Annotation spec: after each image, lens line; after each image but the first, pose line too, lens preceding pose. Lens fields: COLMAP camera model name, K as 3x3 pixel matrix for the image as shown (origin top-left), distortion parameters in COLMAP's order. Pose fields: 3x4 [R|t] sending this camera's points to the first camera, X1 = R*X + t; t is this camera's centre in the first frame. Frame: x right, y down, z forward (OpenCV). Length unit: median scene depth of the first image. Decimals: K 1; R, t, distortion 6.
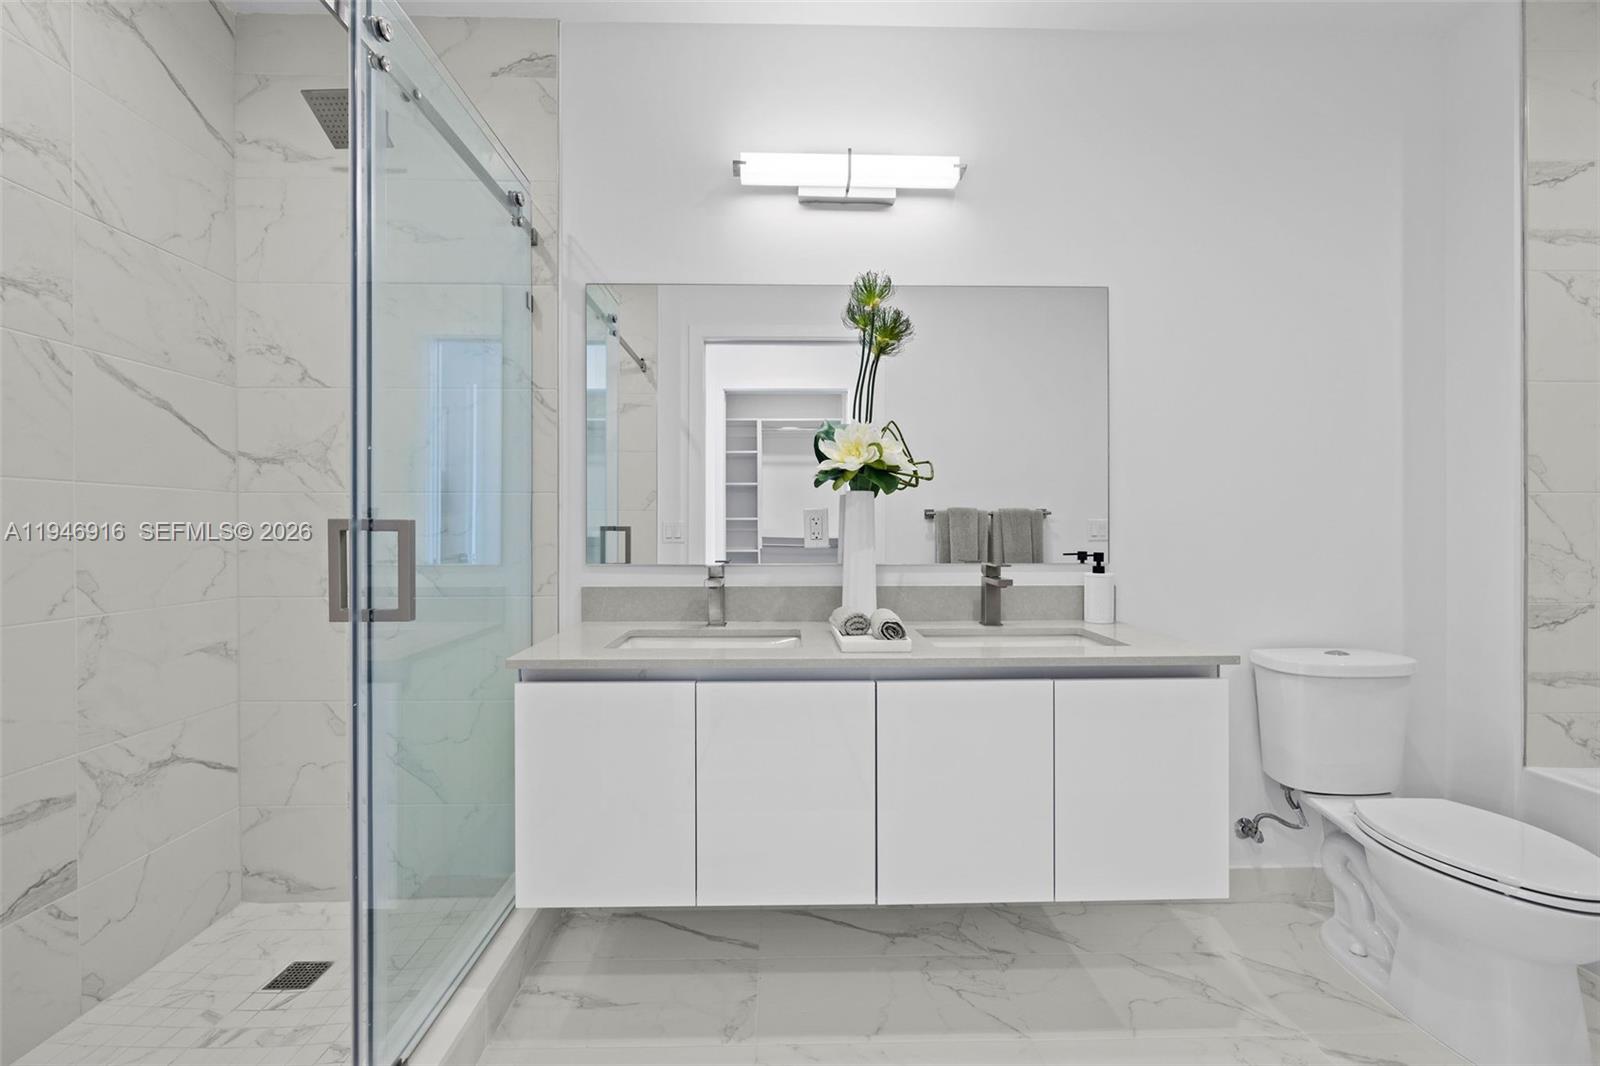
lens RADIAL K [[695.3, 0, 799.0], [0, 695.3, 528.3], [0, 0, 1]] dist [-0.001507, 0.000112]
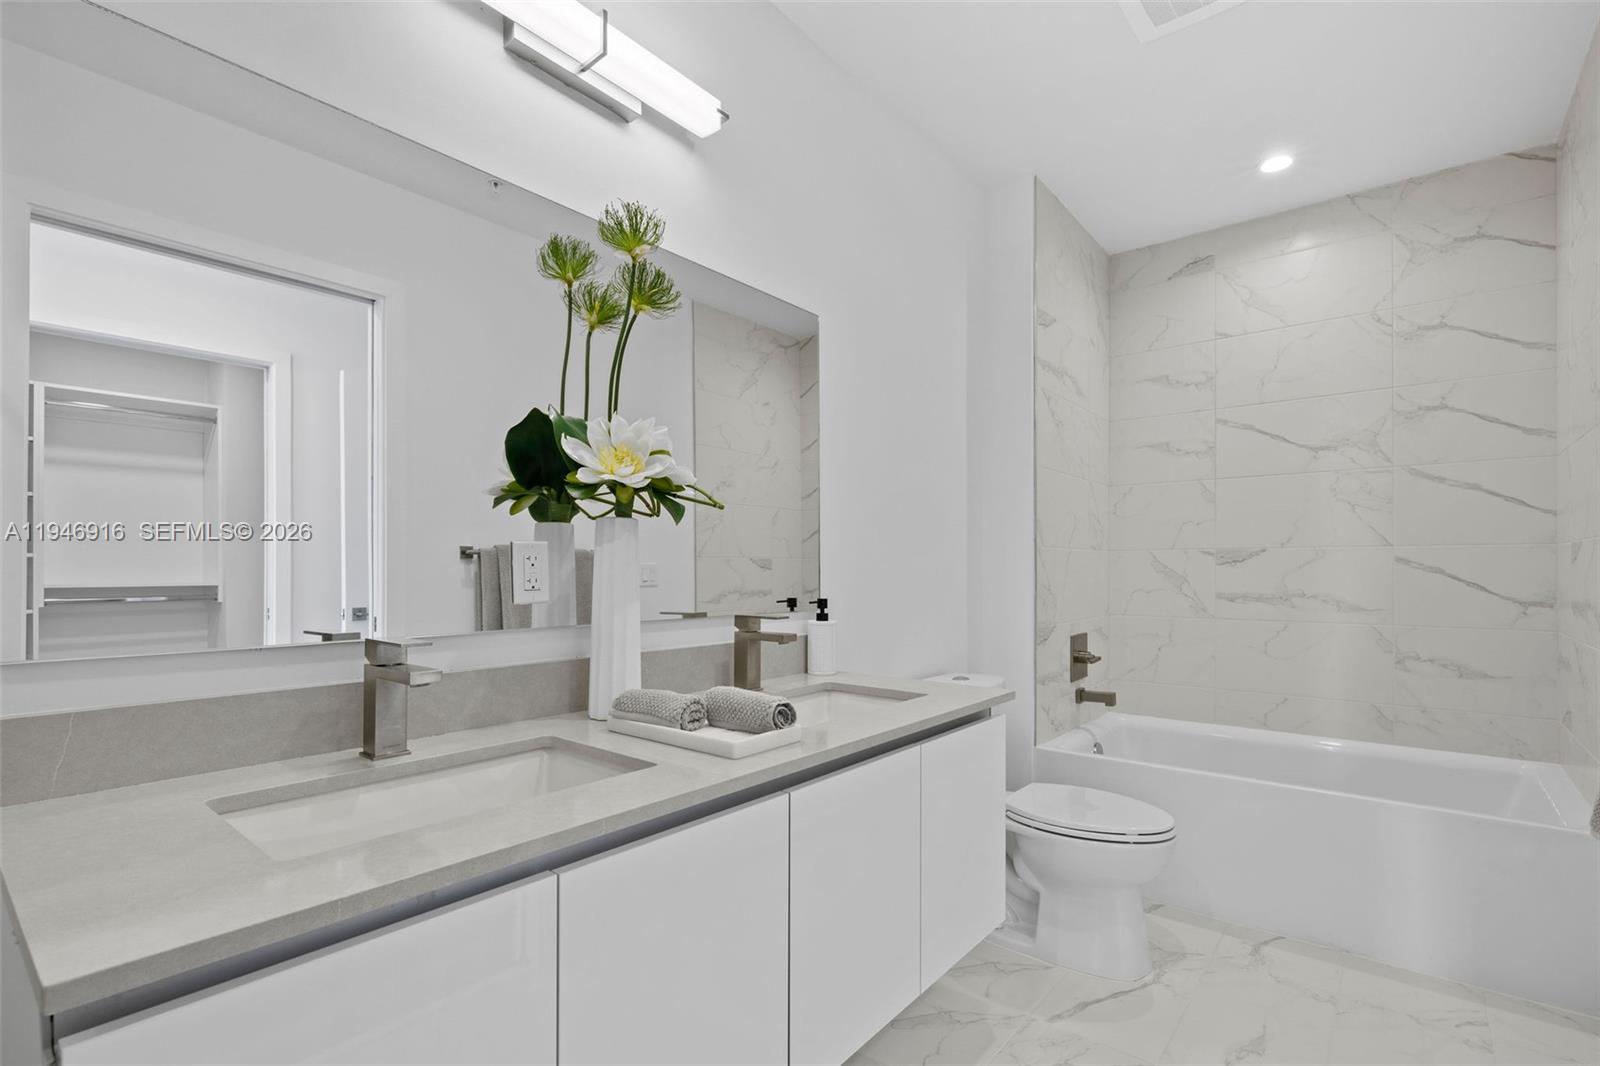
lens RADIAL K [[731.7, 0, 800.4], [0, 731.7, 571.3], [0, 0, 1]] dist [-0.000691, -0.000304]
pose [[0.649647, 0.000980, 0.760235, -0.333206], [-0.000750, 1.000000, -0.000649, -0.001079], [-0.760235, -0.000149, 0.649648, 0.385842]]
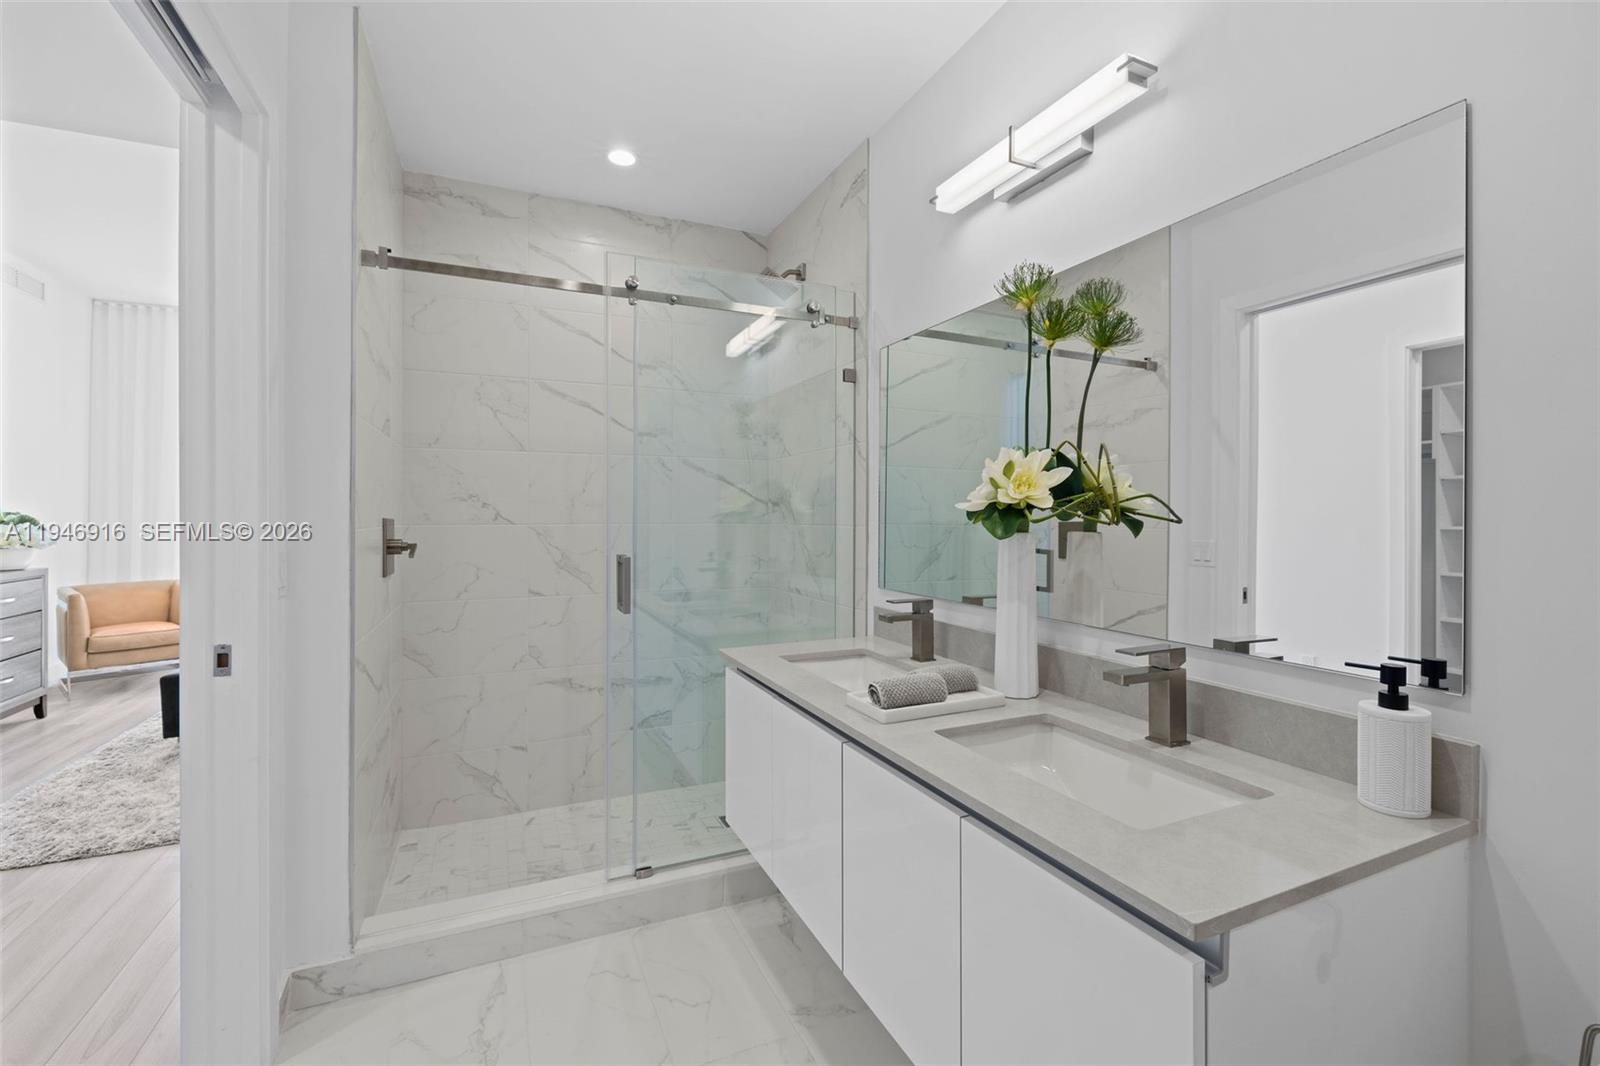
lens RADIAL K [[693.5, 0, 800.3], [0, 693.5, 516.0], [0, 0, 1]] dist [-0.000982, -0.000209]
pose [[0.382611, 0.002196, -0.923907, 0.737087], [-0.004101, 0.999991, 0.000678, -0.070869], [0.923900, 0.003530, 0.382617, 0.432245]]
